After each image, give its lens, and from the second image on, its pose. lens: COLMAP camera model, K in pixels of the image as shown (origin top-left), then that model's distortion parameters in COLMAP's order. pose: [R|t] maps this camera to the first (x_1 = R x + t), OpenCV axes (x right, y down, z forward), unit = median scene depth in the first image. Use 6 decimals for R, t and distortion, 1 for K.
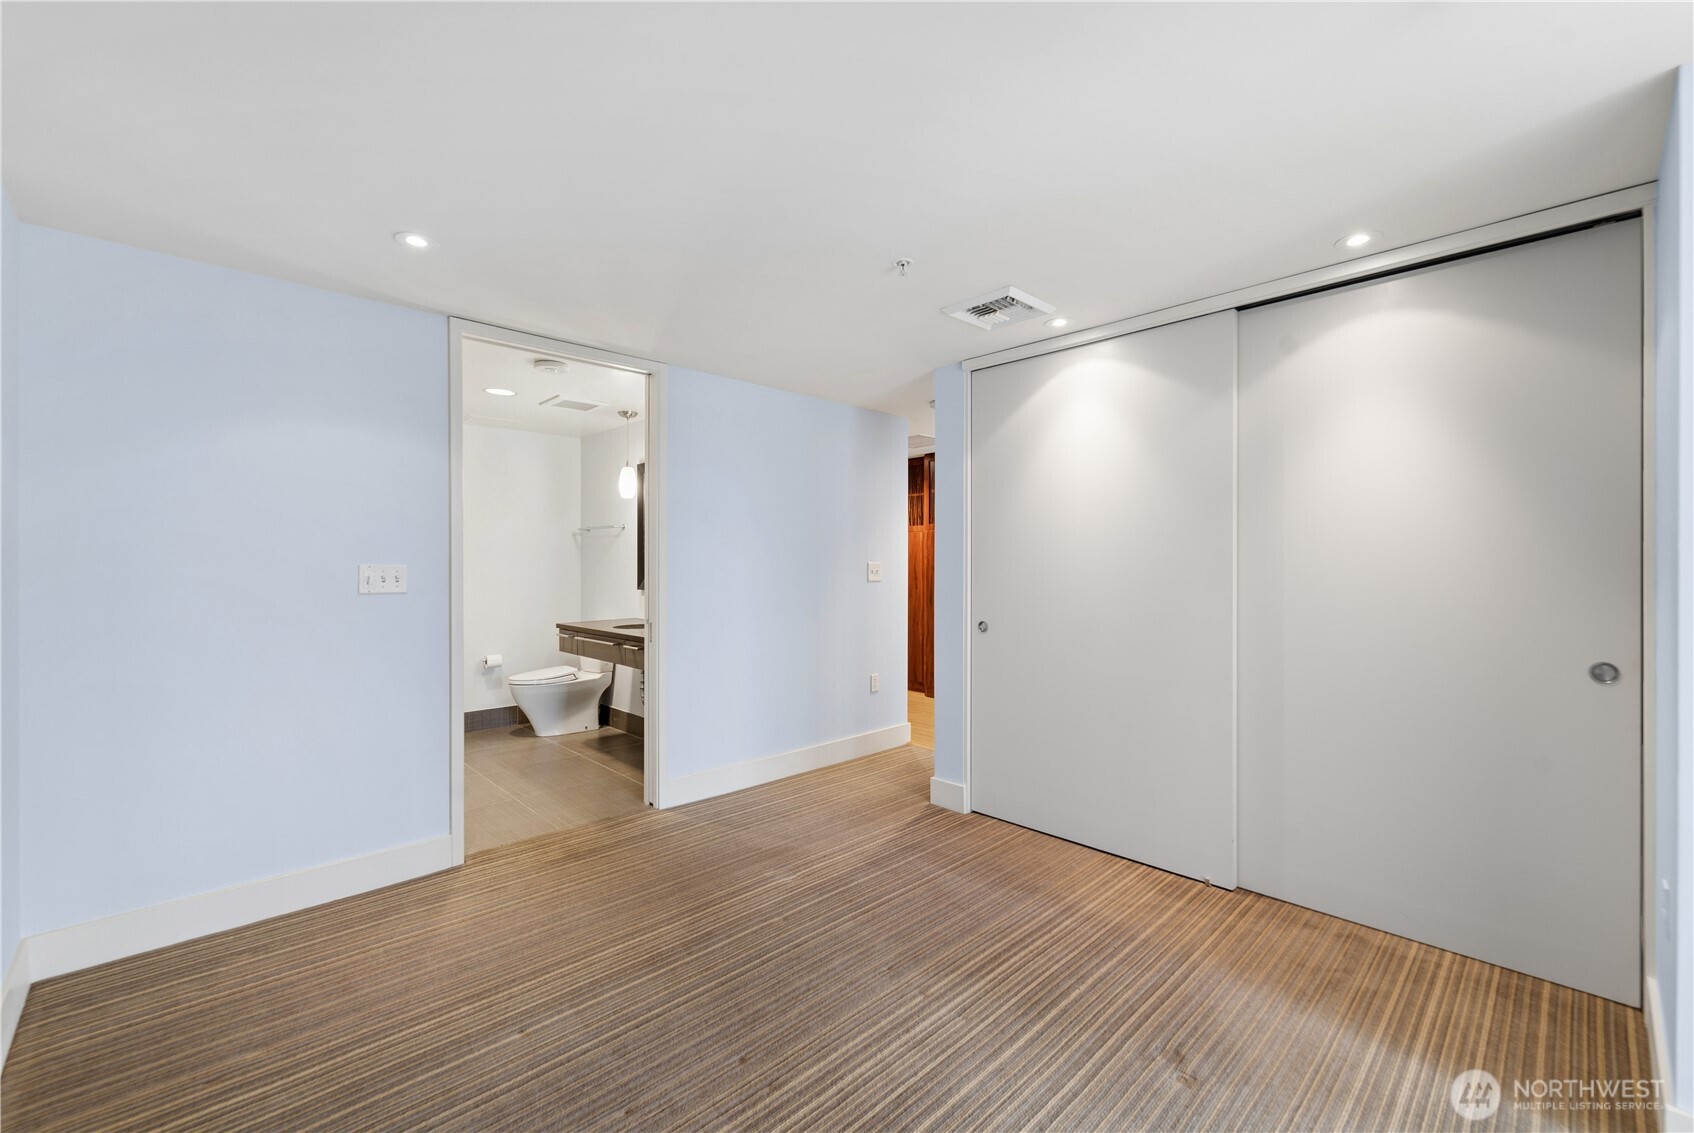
lens RADIAL K [[693.6, 0, 856.7], [0, 693.6, 565.5], [0, 0, 1]] dist [0.005858, -0.003008]
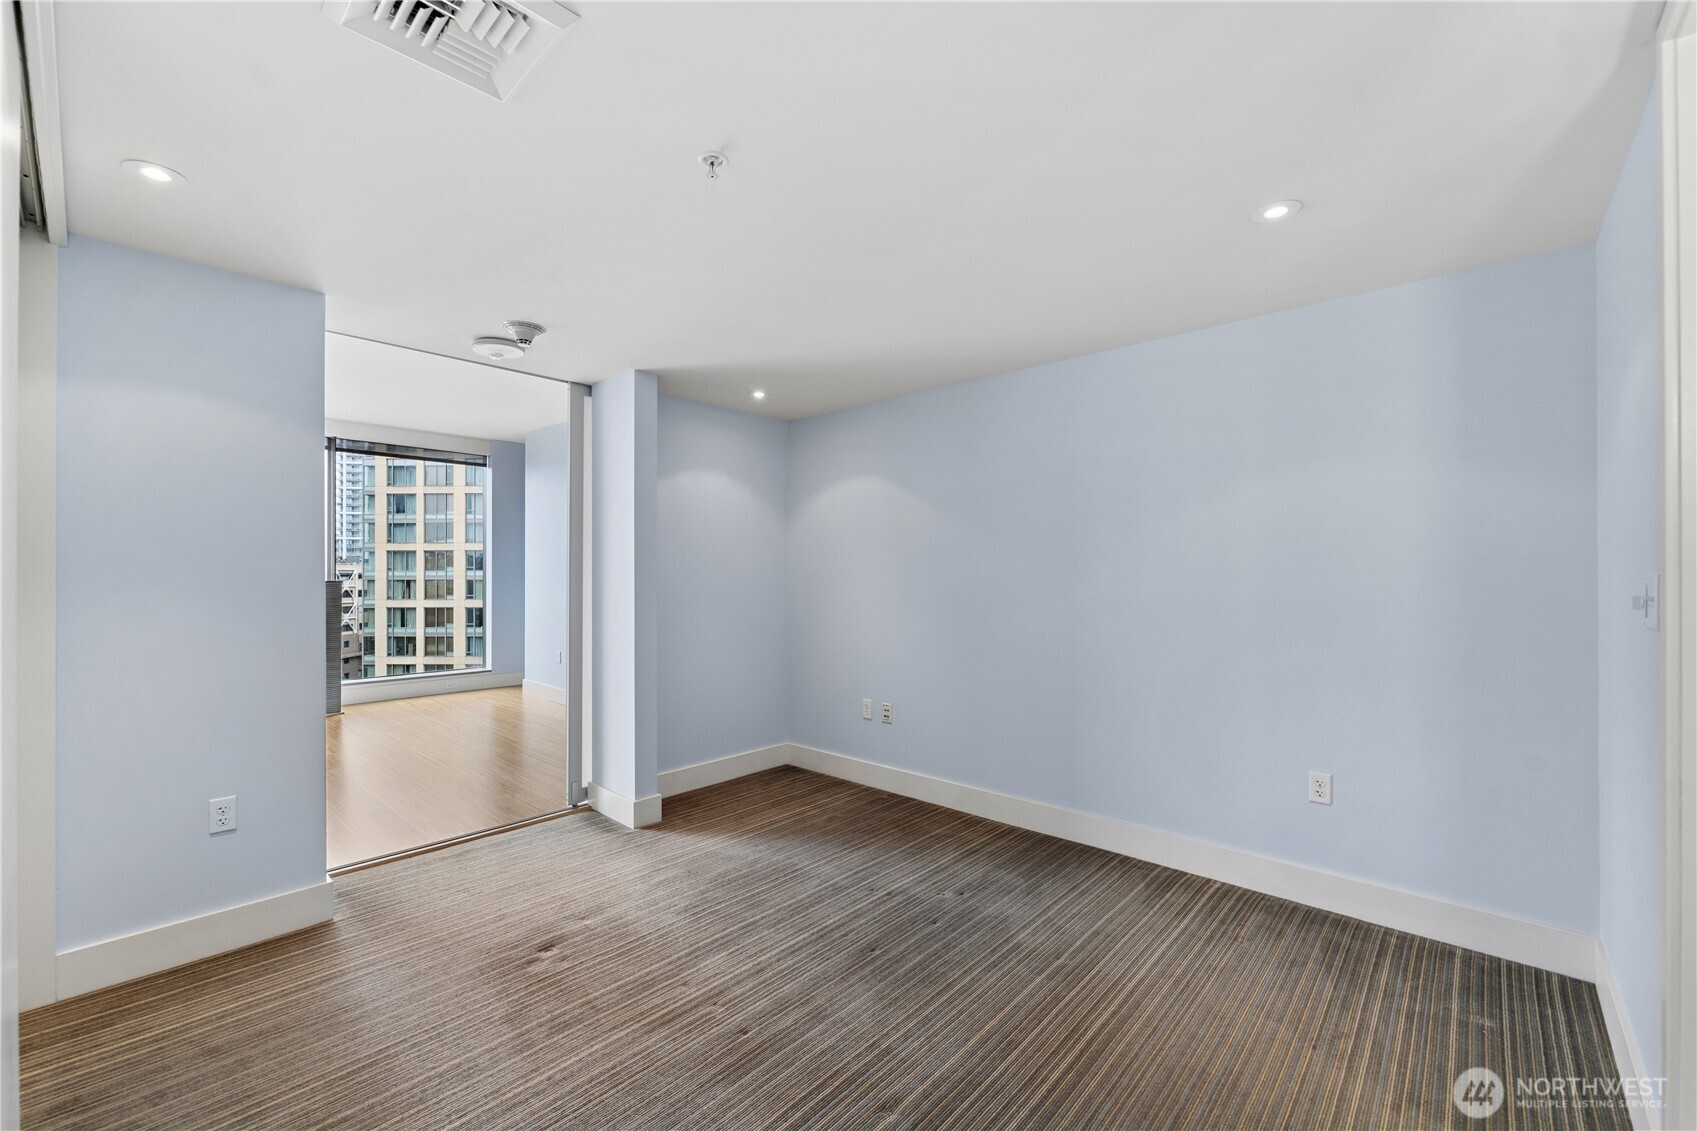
lens RADIAL K [[694.9, 0, 844.5], [0, 694.9, 570.6], [0, 0, 1]] dist [0.005858, -0.003008]
pose [[-0.998764, -0.000187, -0.049711, -0.025007], [0.000001, 0.999993, -0.003780, -0.002205], [0.049711, -0.003775, -0.998757, 1.315543]]
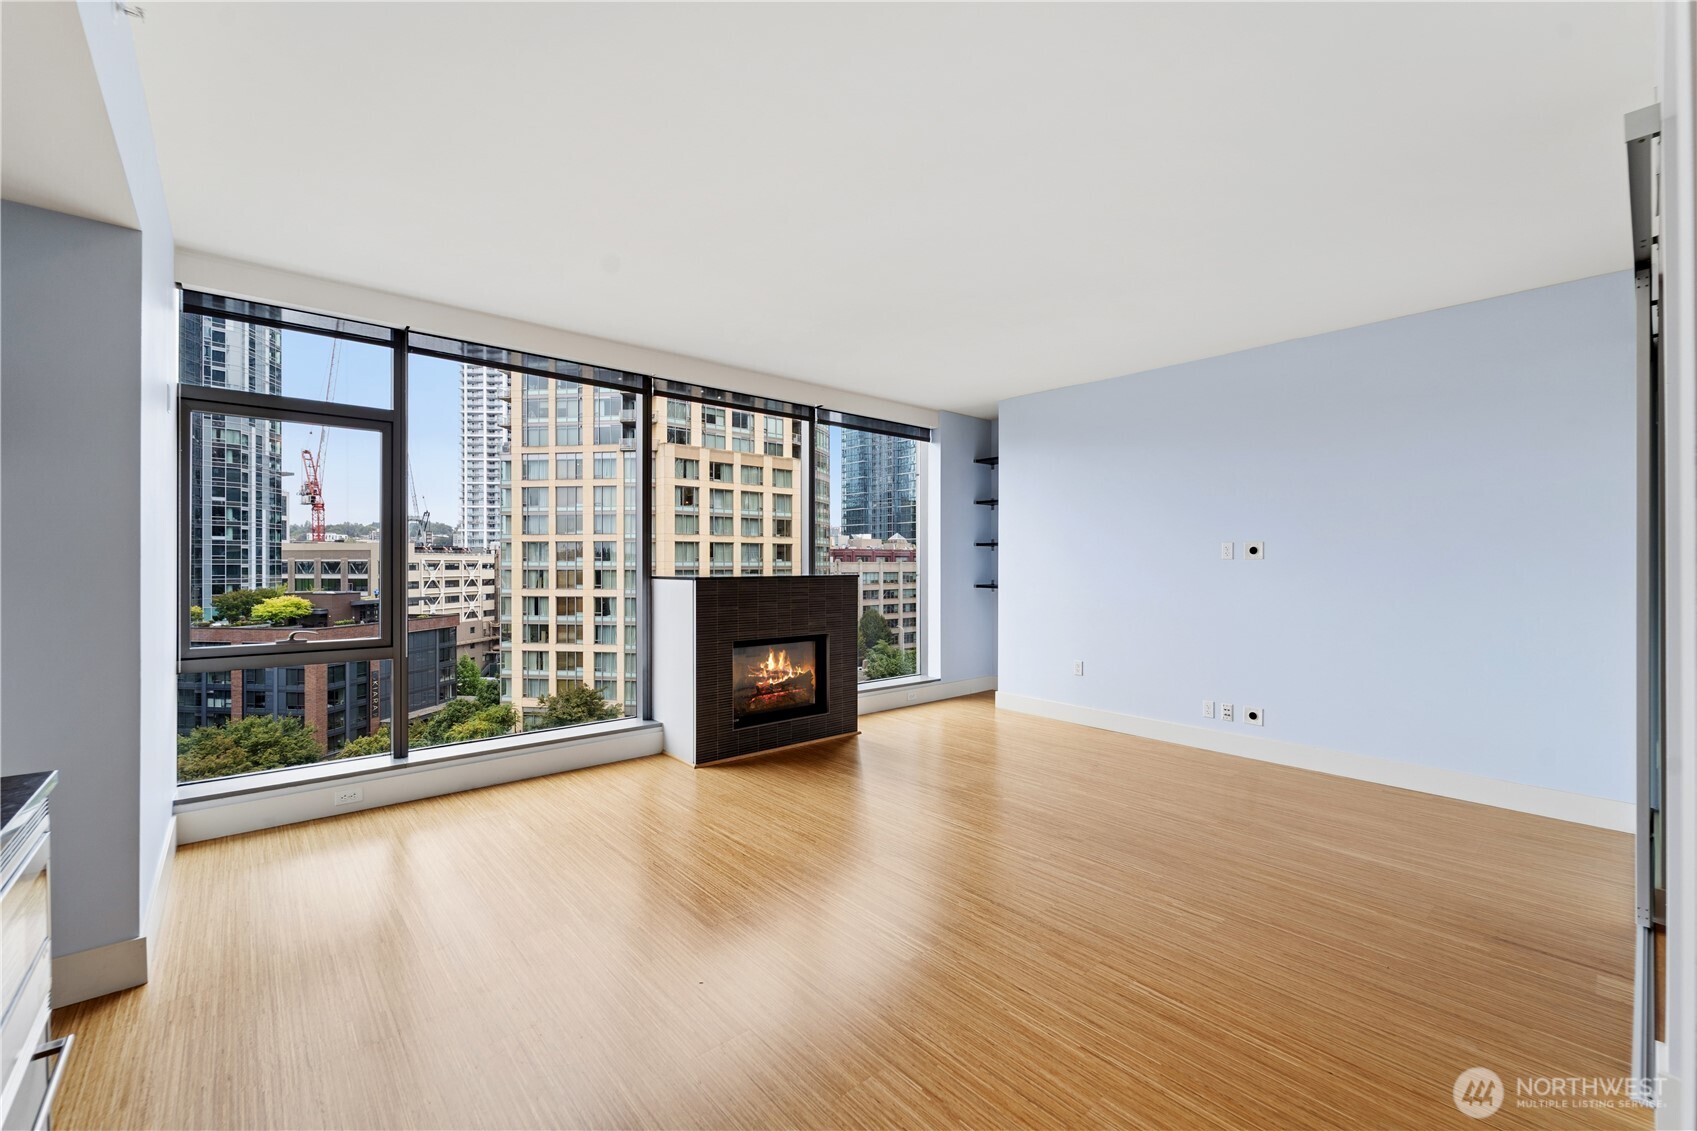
lens RADIAL K [[694.9, 0, 853.7], [0, 694.9, 555.4], [0, 0, 1]] dist [0.005858, -0.003008]
pose [[-0.998430, -0.000998, 0.056010, 1.214823], [-0.001676, 0.999926, -0.012068, -0.008204], [-0.055993, -0.012143, -0.998357, 0.918293]]
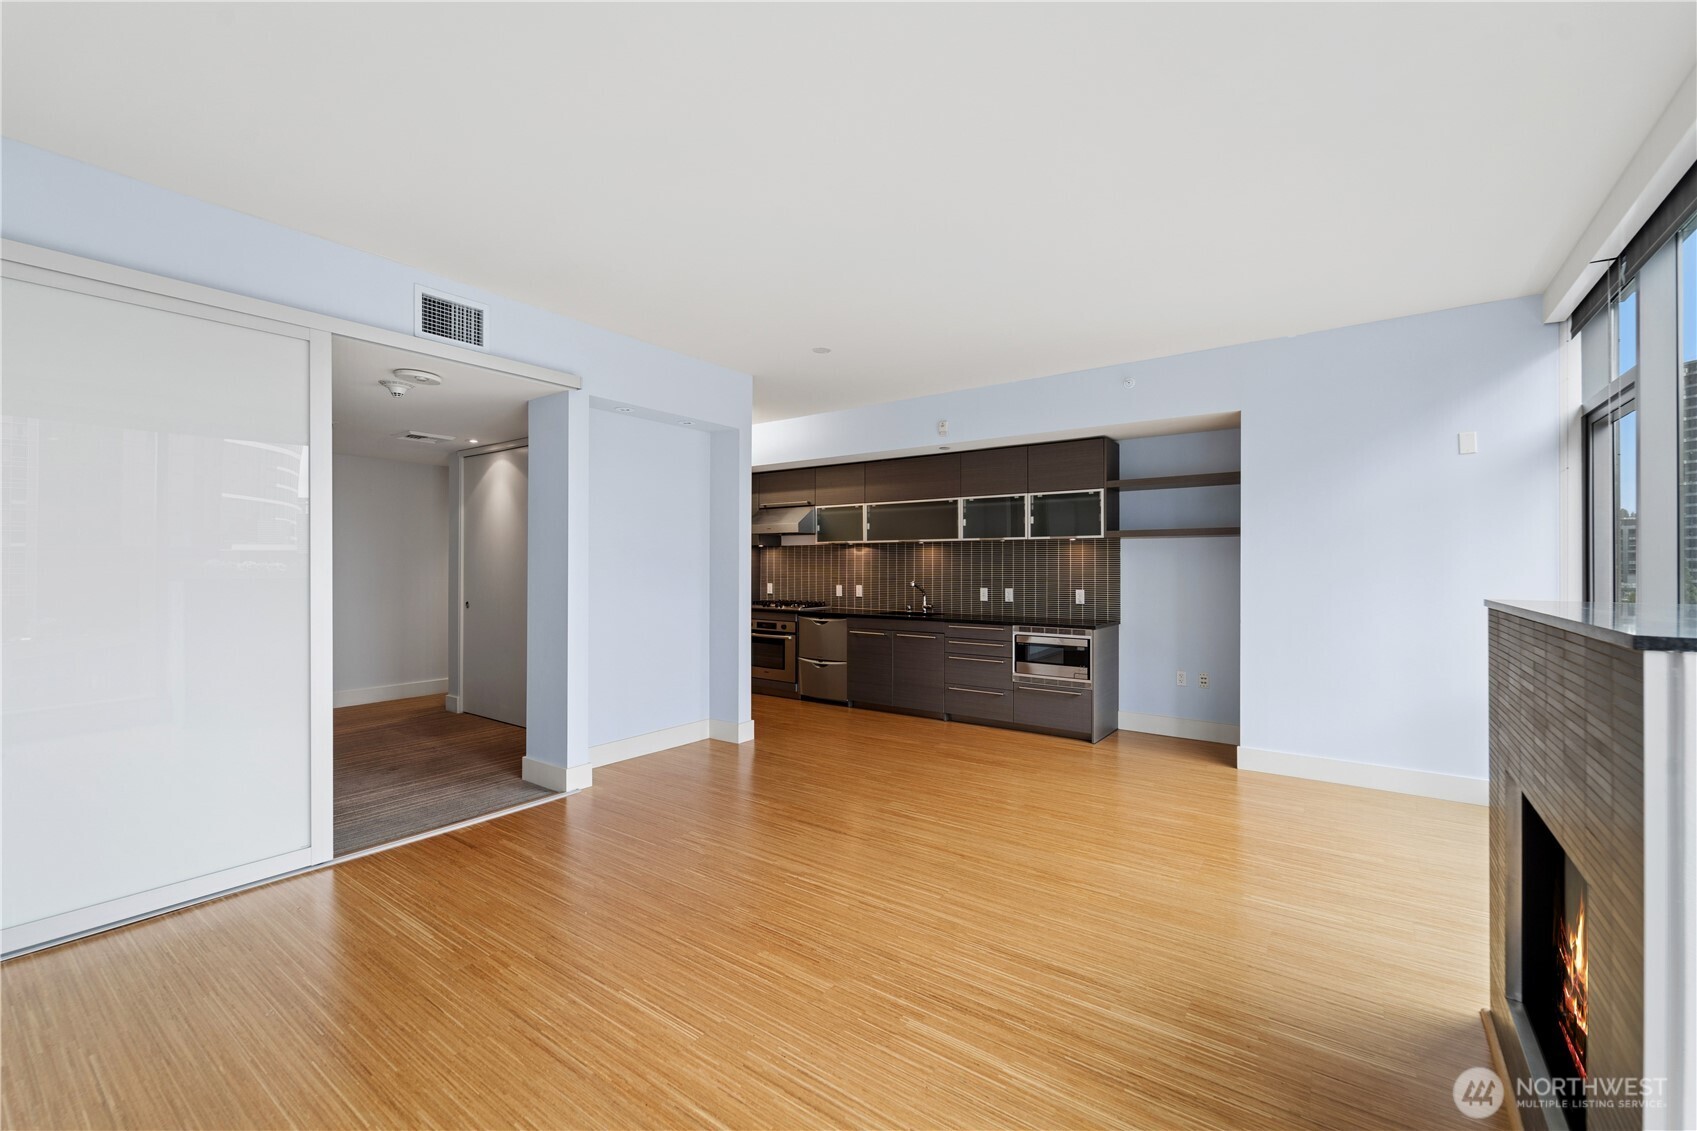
lens RADIAL K [[694.9, 0, 860.2], [0, 694.9, 568.4], [0, 0, 1]] dist [0.005858, -0.003008]
pose [[0.984423, 0.001859, 0.175804, 0.932534], [-0.002226, 0.999996, 0.001893, -0.010521], [-0.175800, -0.002255, 0.984423, -0.962059]]
